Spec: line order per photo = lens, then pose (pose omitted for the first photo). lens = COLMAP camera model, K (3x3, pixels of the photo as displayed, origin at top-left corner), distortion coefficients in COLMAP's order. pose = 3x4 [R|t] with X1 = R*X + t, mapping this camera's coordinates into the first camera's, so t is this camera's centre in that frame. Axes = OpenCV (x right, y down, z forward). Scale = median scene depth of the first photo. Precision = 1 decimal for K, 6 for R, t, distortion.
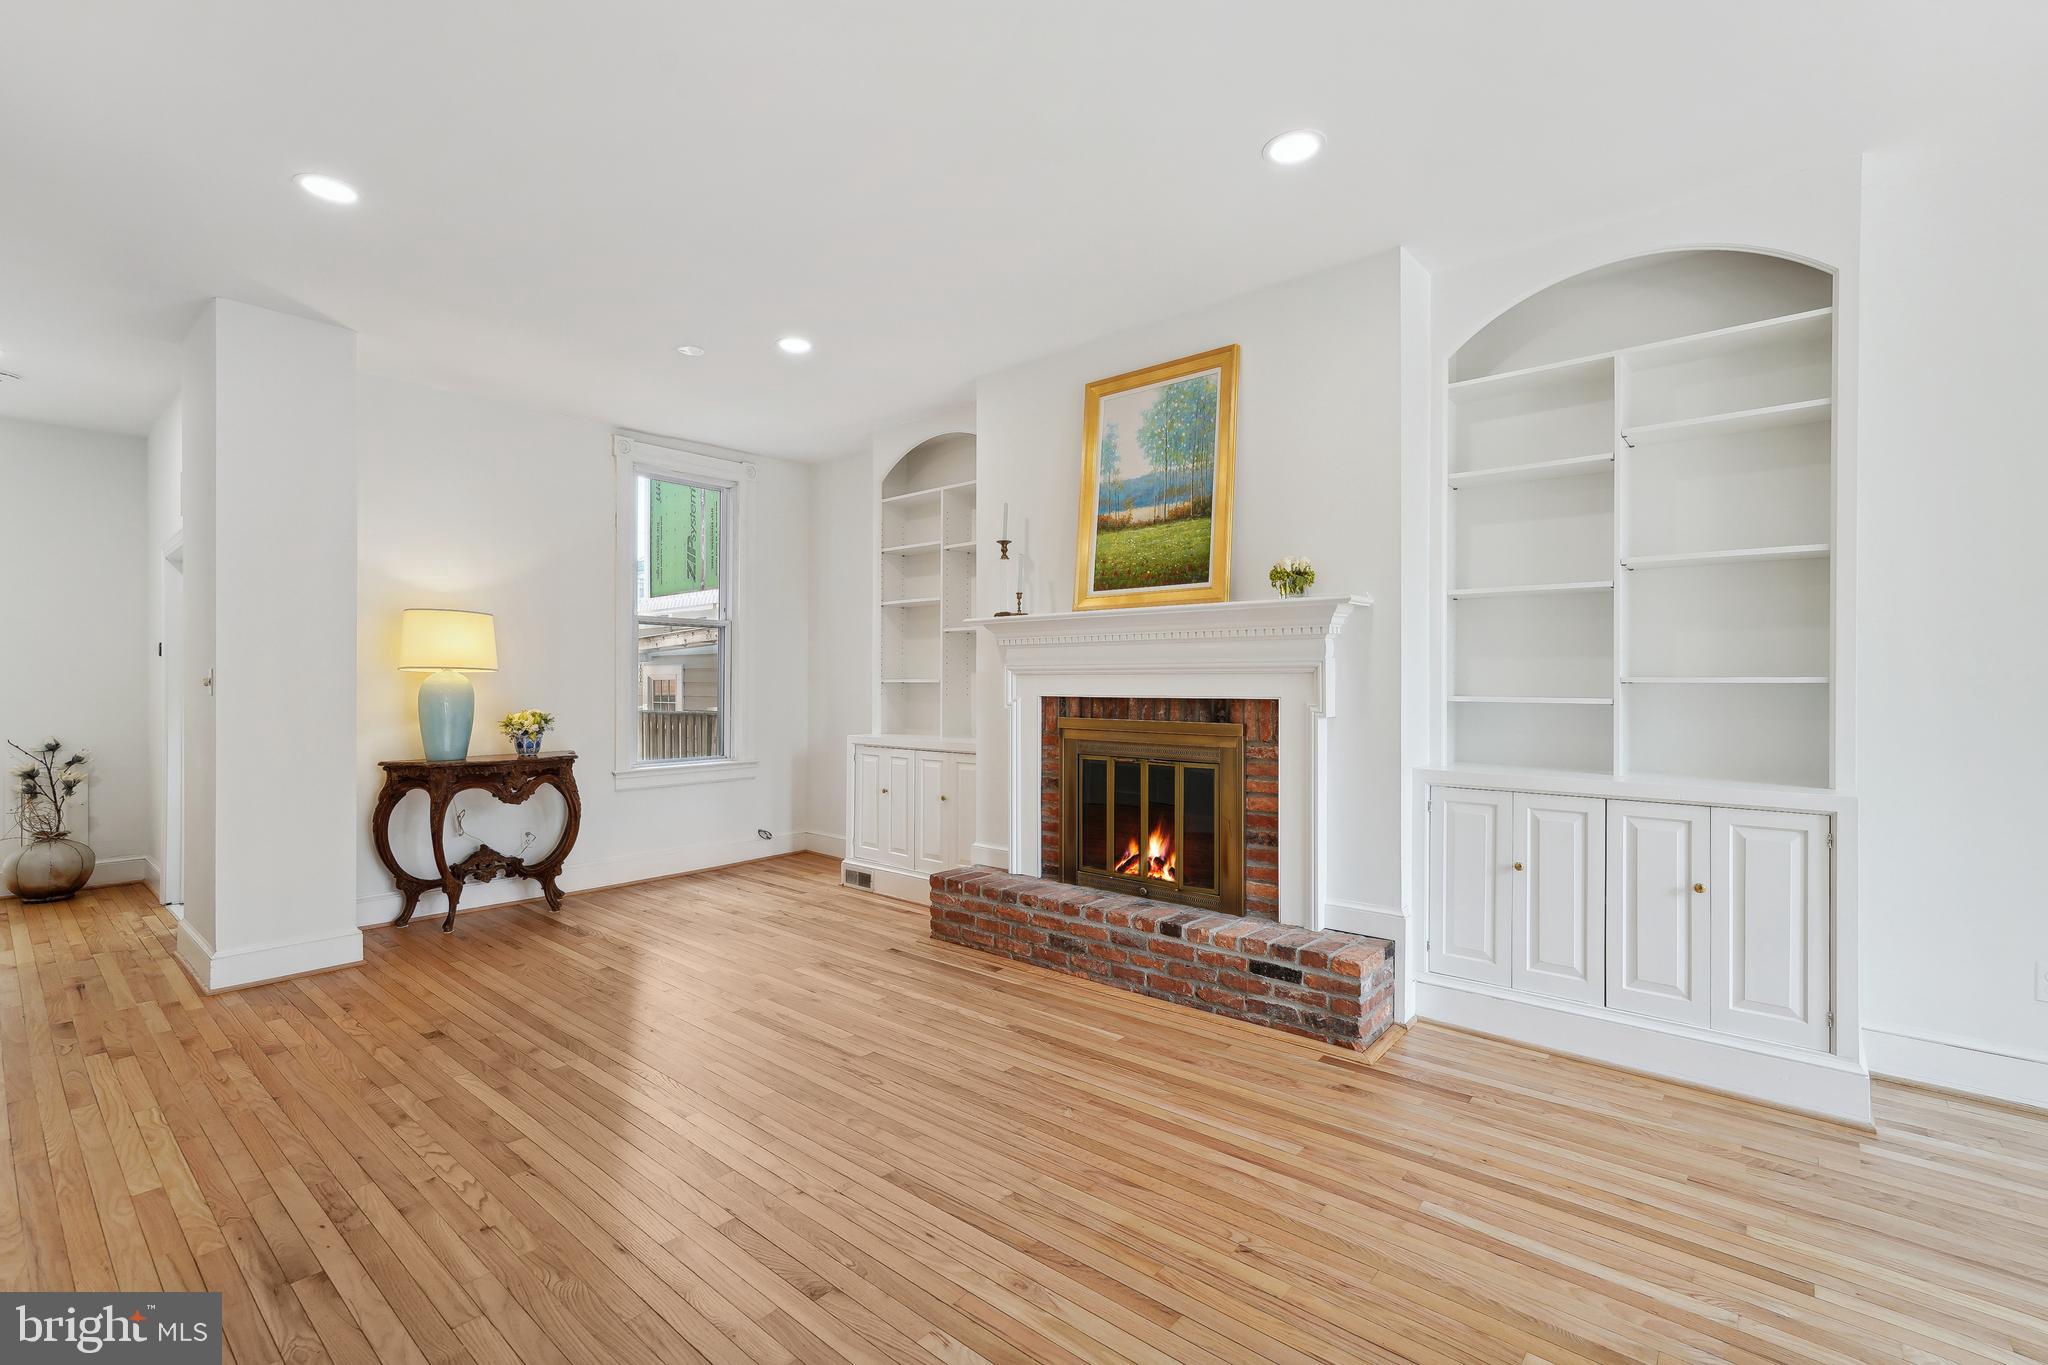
lens RADIAL K [[909.7, 0, 1030.1], [0, 909.7, 670.8], [0, 0, 1]] dist [-0.000603, 0.008517]
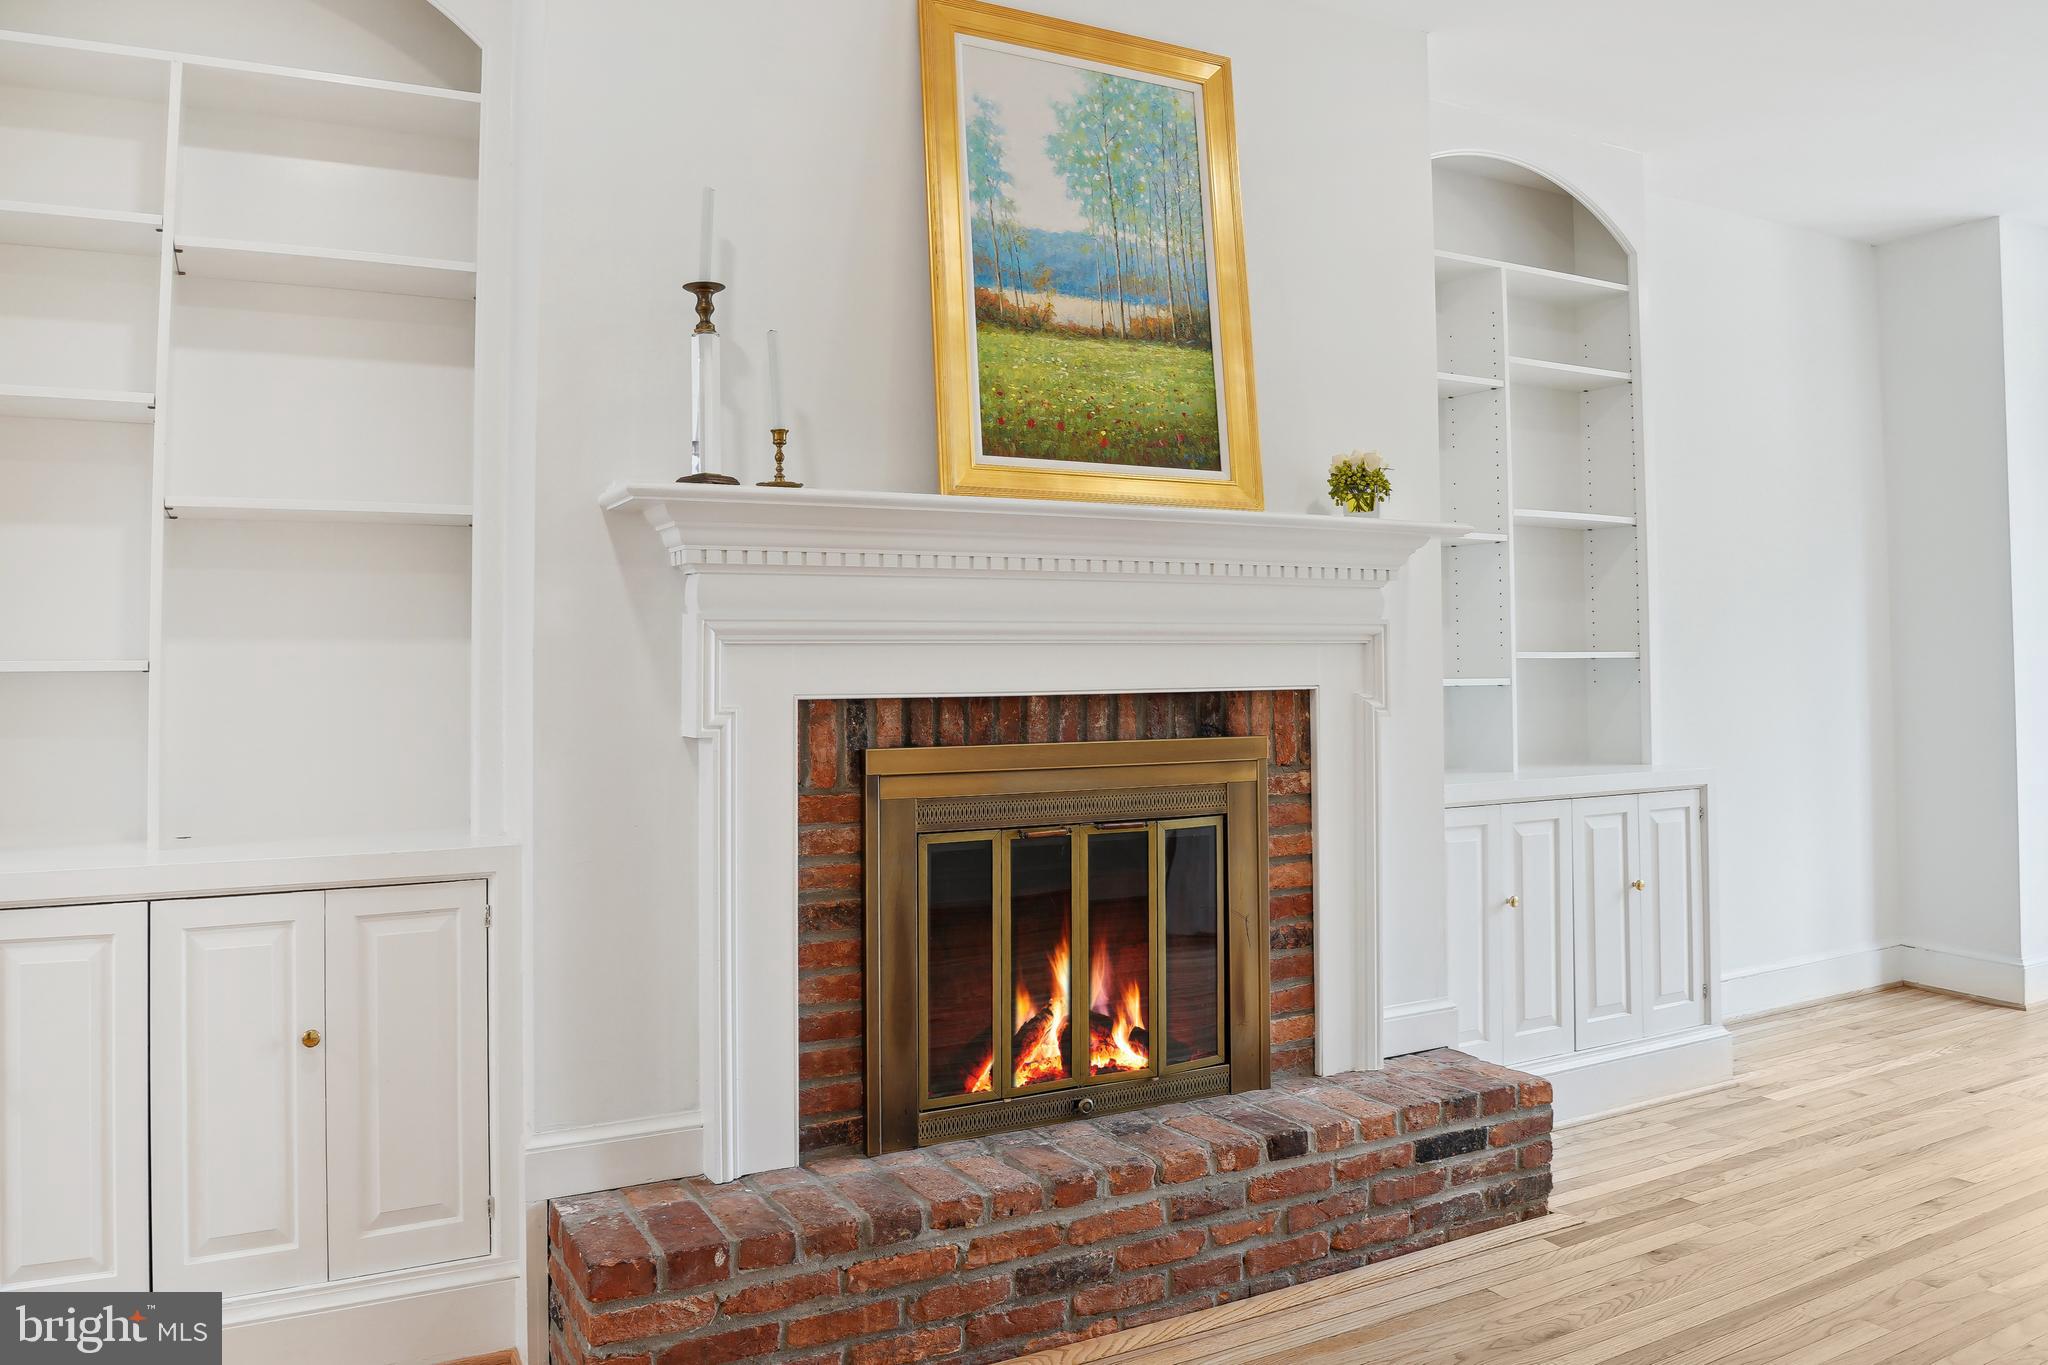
lens RADIAL K [[1493.9, 0, 1026.4], [0, 1493.9, 564.2], [0, 0, 1]] dist [-0.073193, -0.000902]
pose [[0.358201, 0.059168, 0.931768, -0.622929], [-0.003332, 0.998065, -0.062097, 0.010600], [-0.933639, 0.019139, 0.357705, 0.759658]]
